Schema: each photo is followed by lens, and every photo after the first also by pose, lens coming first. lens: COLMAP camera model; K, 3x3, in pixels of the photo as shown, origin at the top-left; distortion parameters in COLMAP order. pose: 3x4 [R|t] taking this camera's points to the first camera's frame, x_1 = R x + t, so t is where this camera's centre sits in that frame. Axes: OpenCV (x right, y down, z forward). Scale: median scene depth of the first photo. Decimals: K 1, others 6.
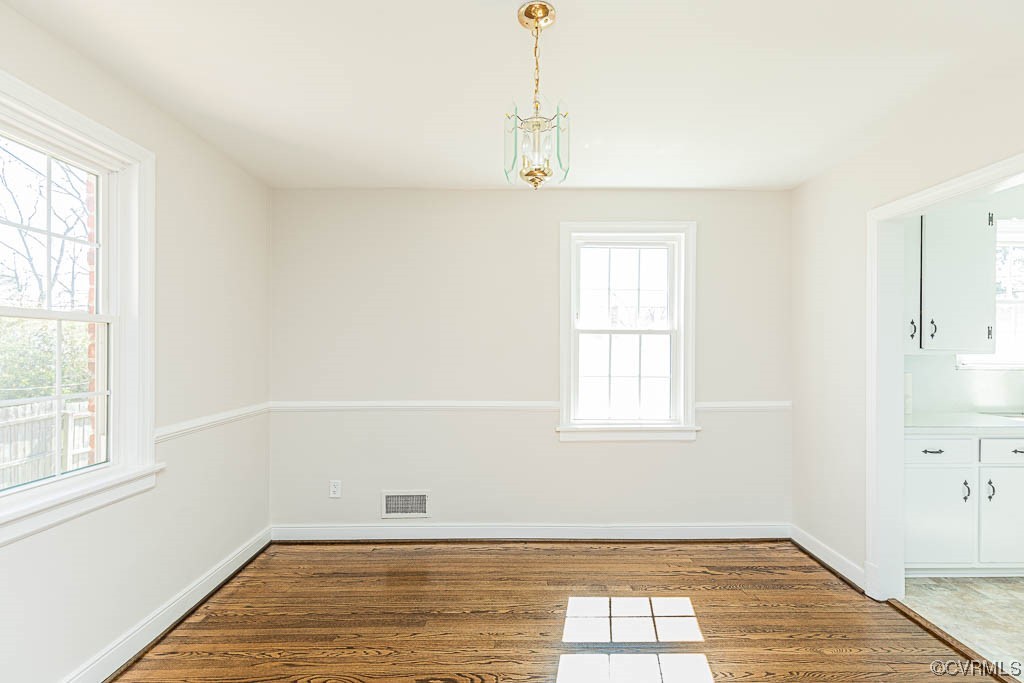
lens RADIAL K [[478.3, 0, 512.8], [0, 478.3, 345.3], [0, 0, 1]] dist [-0.001841, -0.000039]
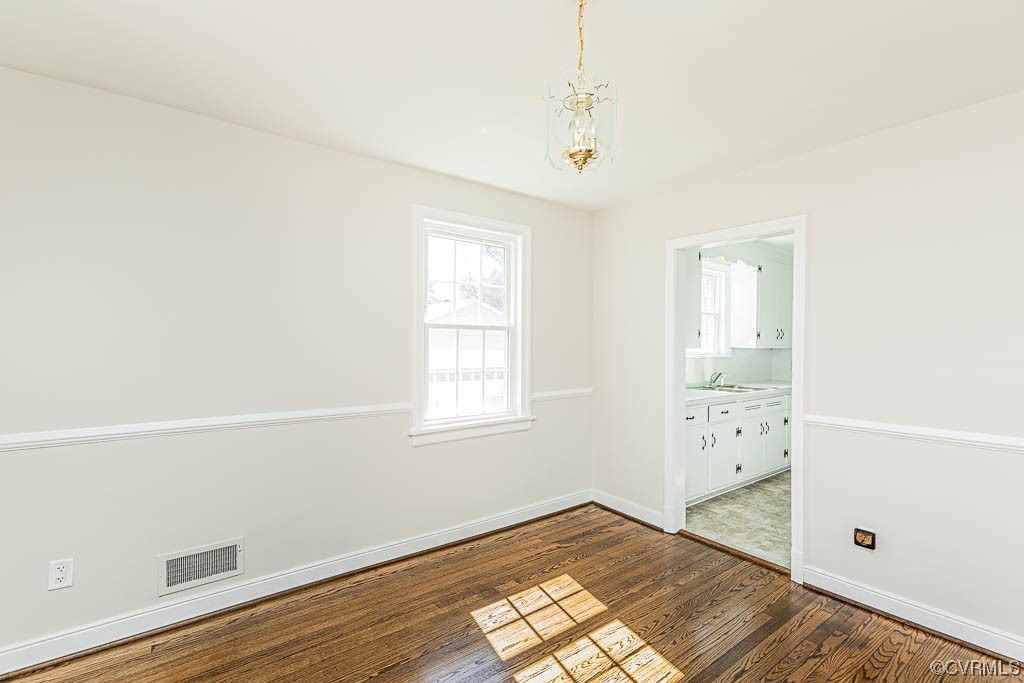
lens RADIAL K [[467.8, 0, 516.9], [0, 467.8, 340.5], [0, 0, 1]] dist [0.002398, 0.000001]
pose [[0.791815, 0.004721, 0.610743, -0.326748], [-0.007721, 0.999968, 0.002280, -0.003667], [-0.610712, -0.006521, 0.791826, 0.202618]]
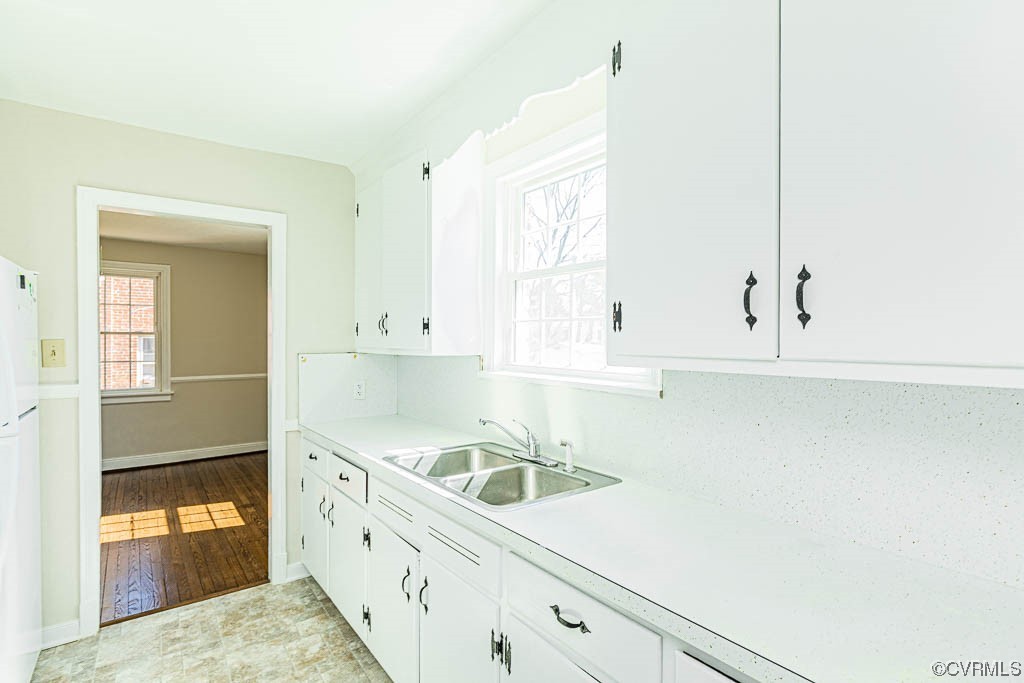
lens RADIAL K [[475.8, 0, 464.2], [0, 475.8, 345.6], [0, 0, 1]] dist [-0.001684, -0.000007]
pose [[0.586360, 0.007158, -0.810019, 1.638245], [-0.001213, 0.999968, 0.007959, -0.003292], [0.810050, -0.003684, 0.586349, 0.624577]]
